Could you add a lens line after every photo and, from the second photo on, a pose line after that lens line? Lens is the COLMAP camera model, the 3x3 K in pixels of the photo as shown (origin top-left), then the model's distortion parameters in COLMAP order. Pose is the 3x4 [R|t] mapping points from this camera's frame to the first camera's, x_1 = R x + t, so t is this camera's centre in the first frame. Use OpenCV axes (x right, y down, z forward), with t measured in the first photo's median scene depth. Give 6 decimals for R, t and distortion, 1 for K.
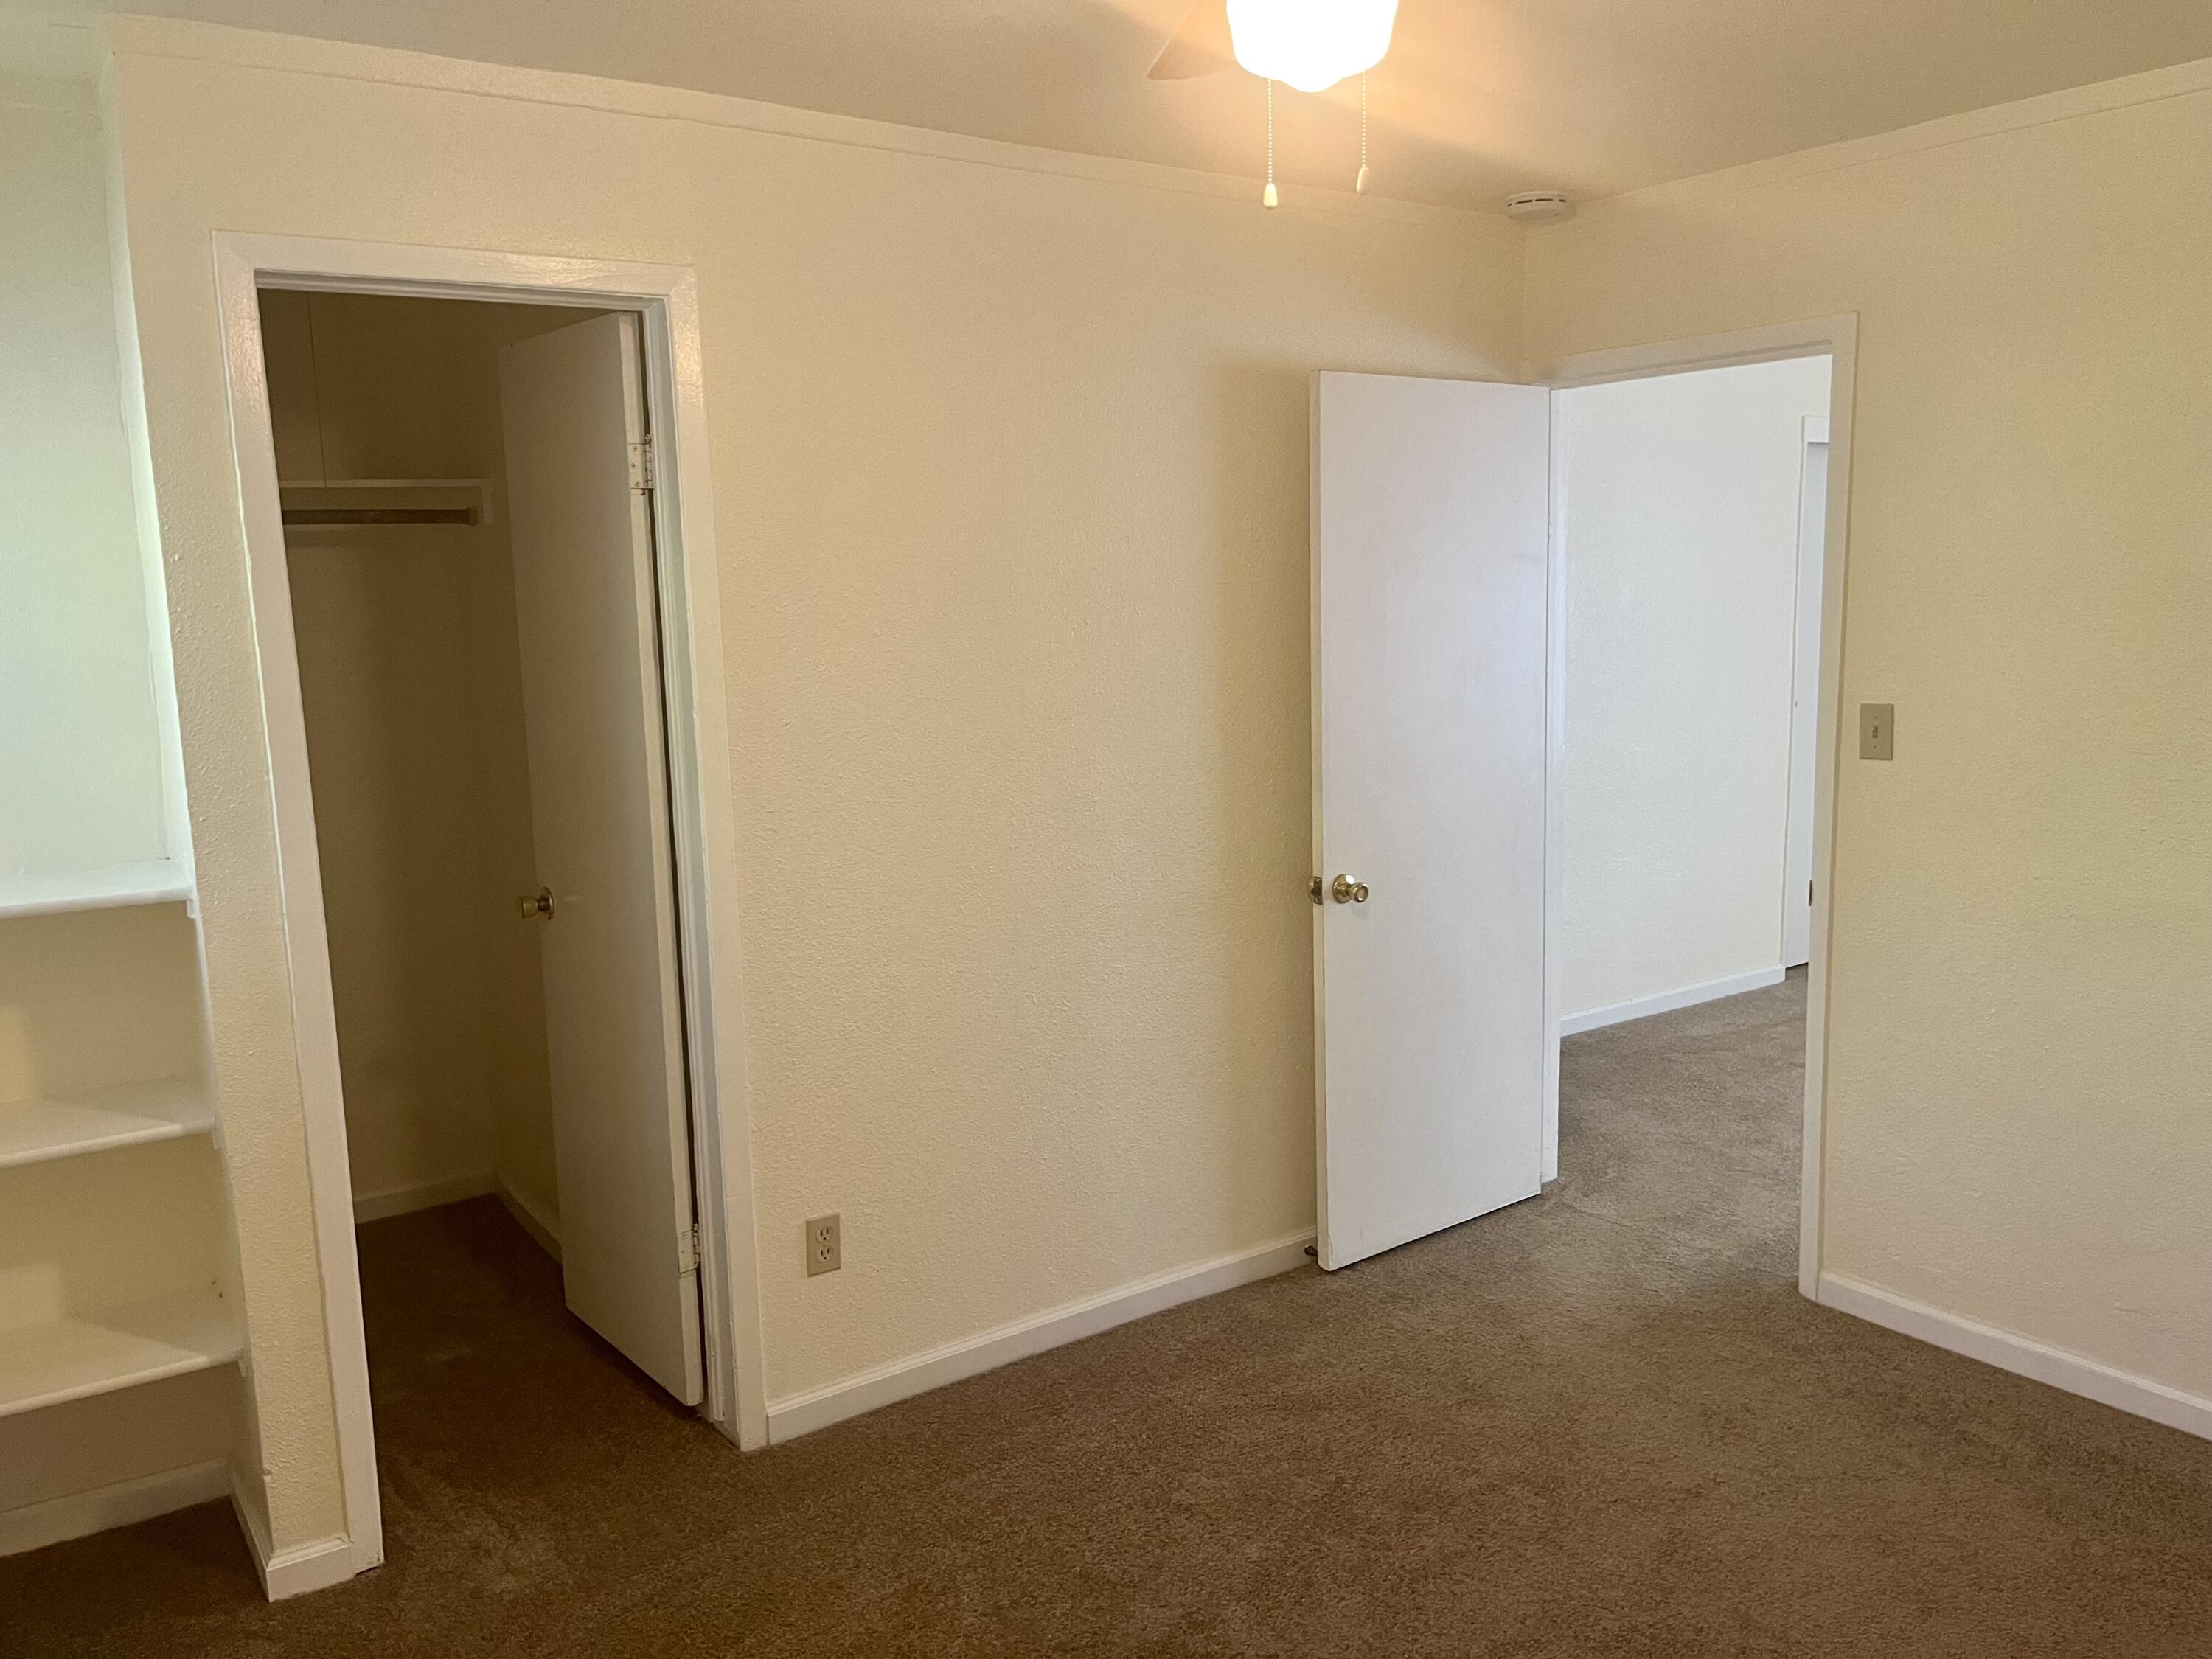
lens RADIAL K [[1712.0, 0, 1095.5], [0, 1712.0, 833.9], [0, 0, 1]] dist [0.083050, -0.078050]
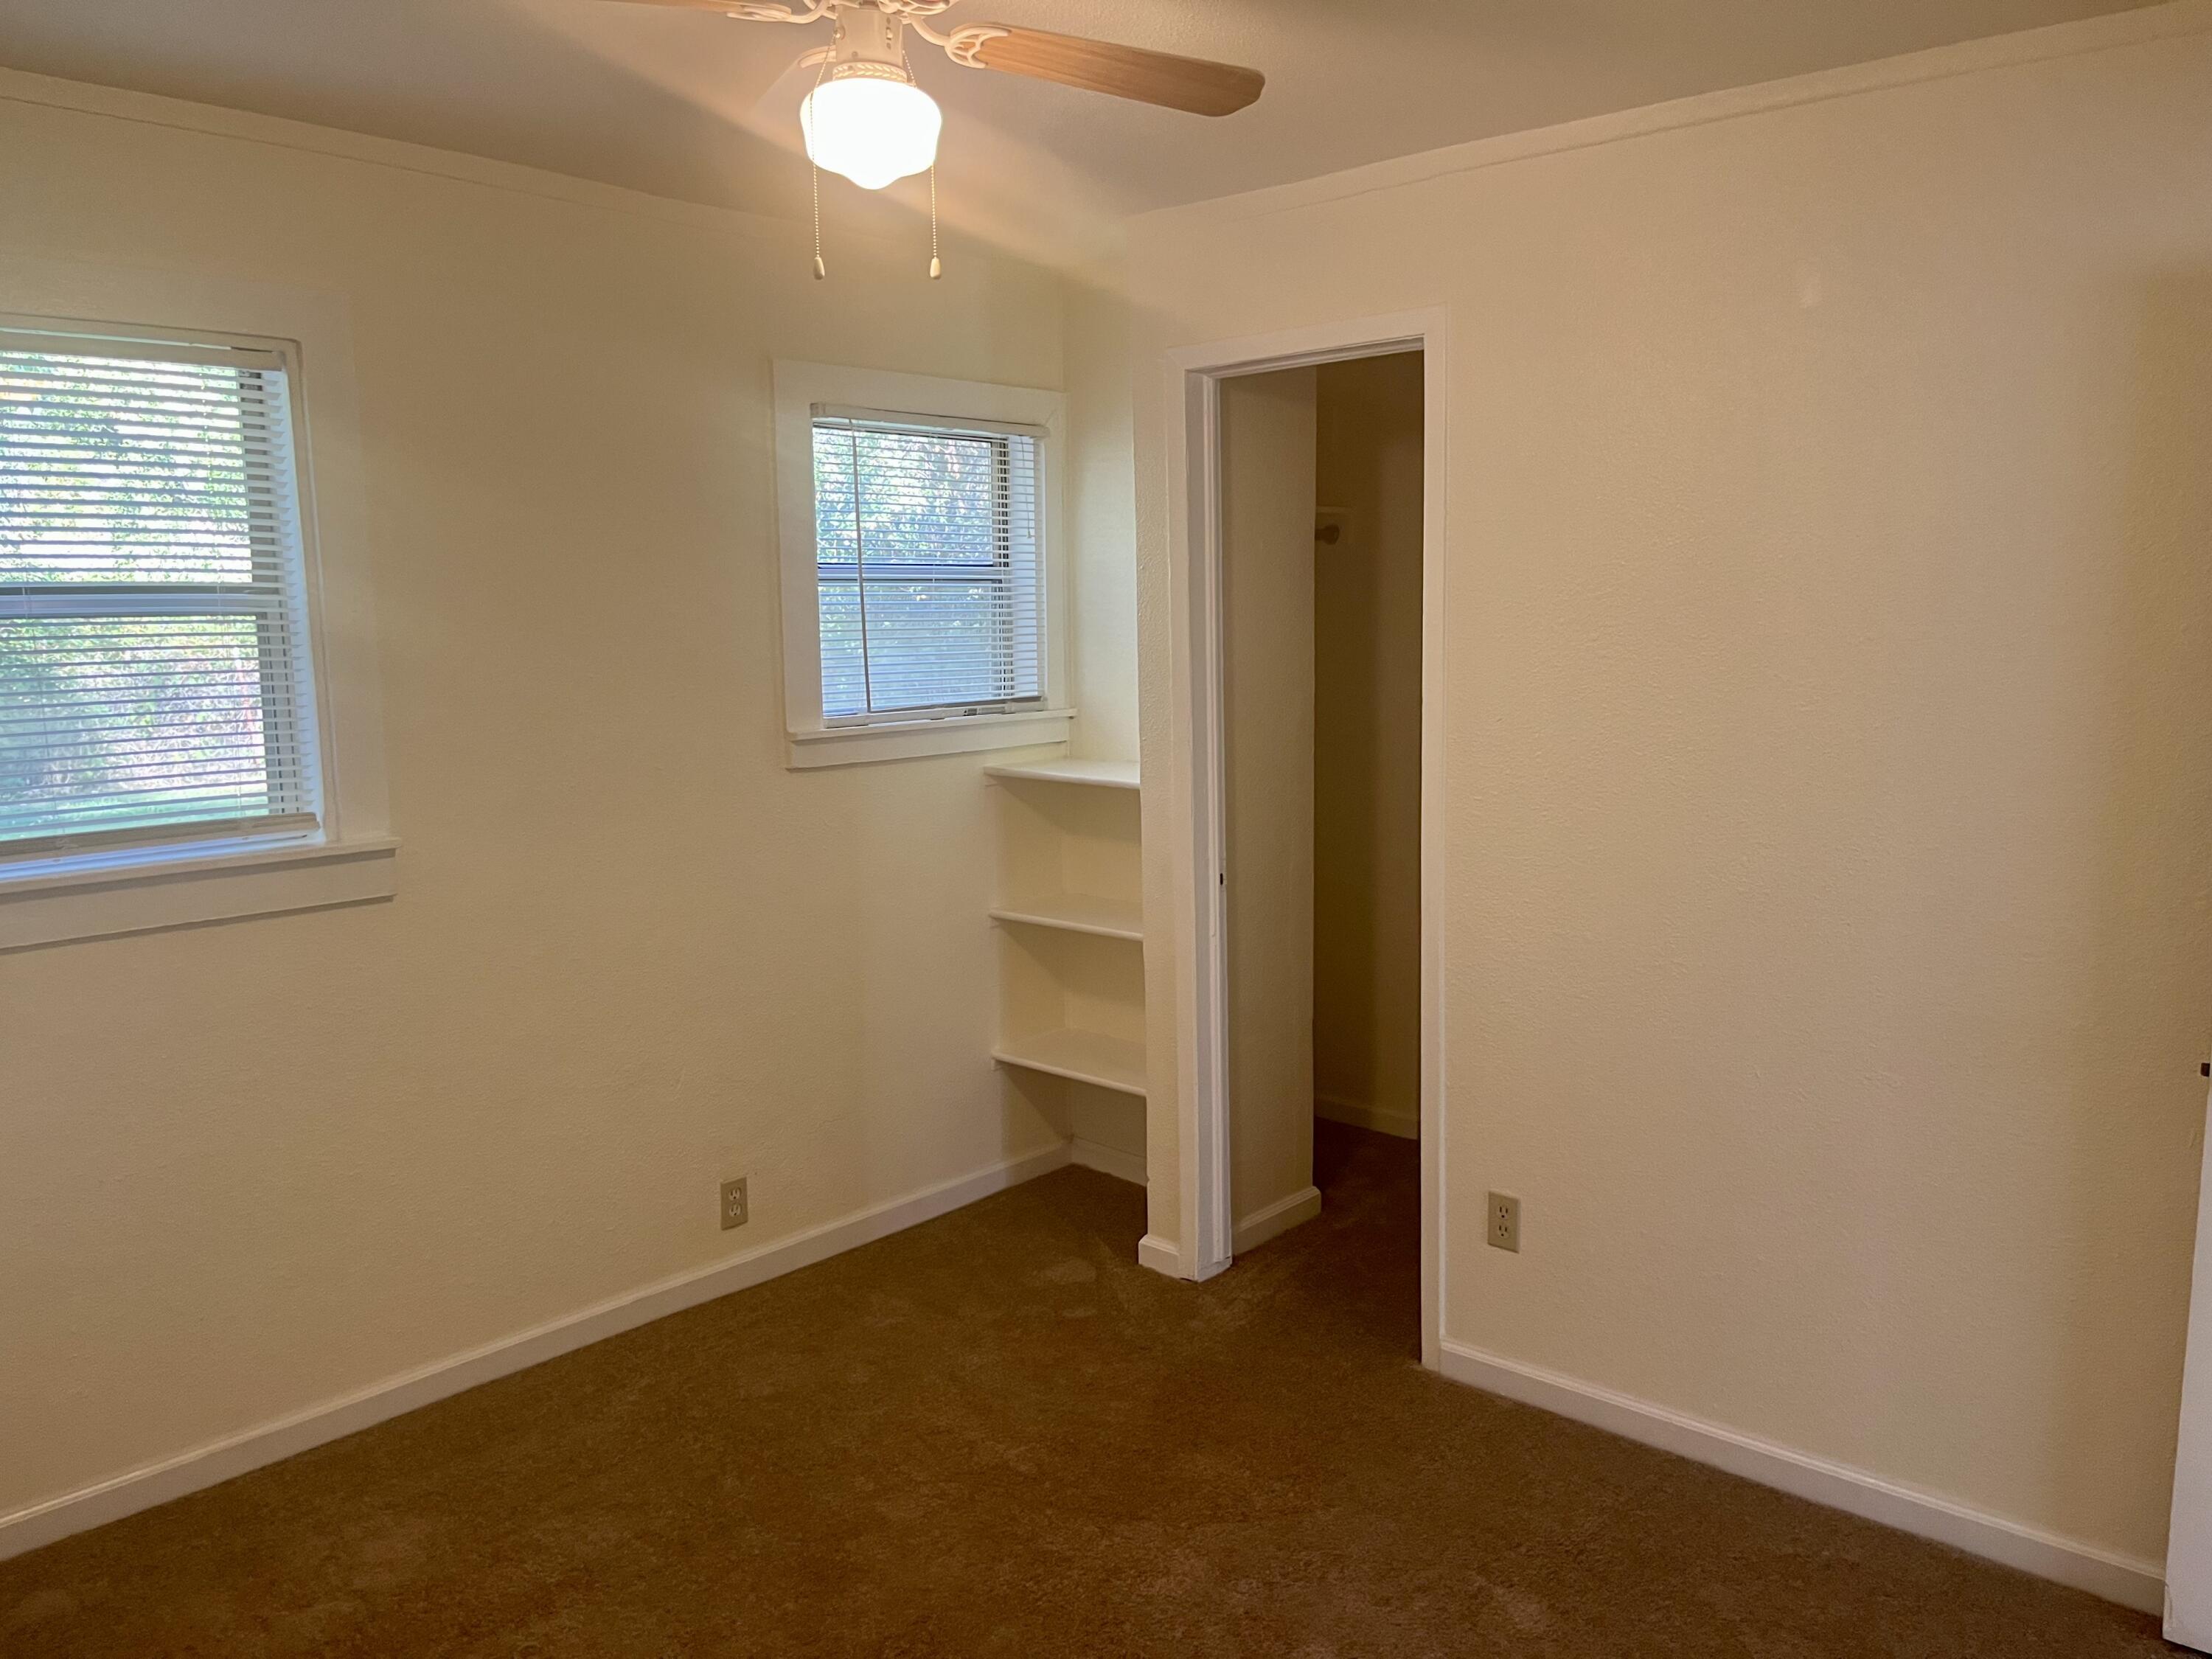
lens RADIAL K [[1712.0, 0, 1095.5], [0, 1712.0, 833.9], [0, 0, 1]] dist [0.083050, -0.078050]
pose [[0.240375, 0.160706, -0.957284, 0.754184], [-0.152243, 0.980236, 0.126331, -0.087678], [0.958667, 0.115373, 0.260091, 0.466877]]
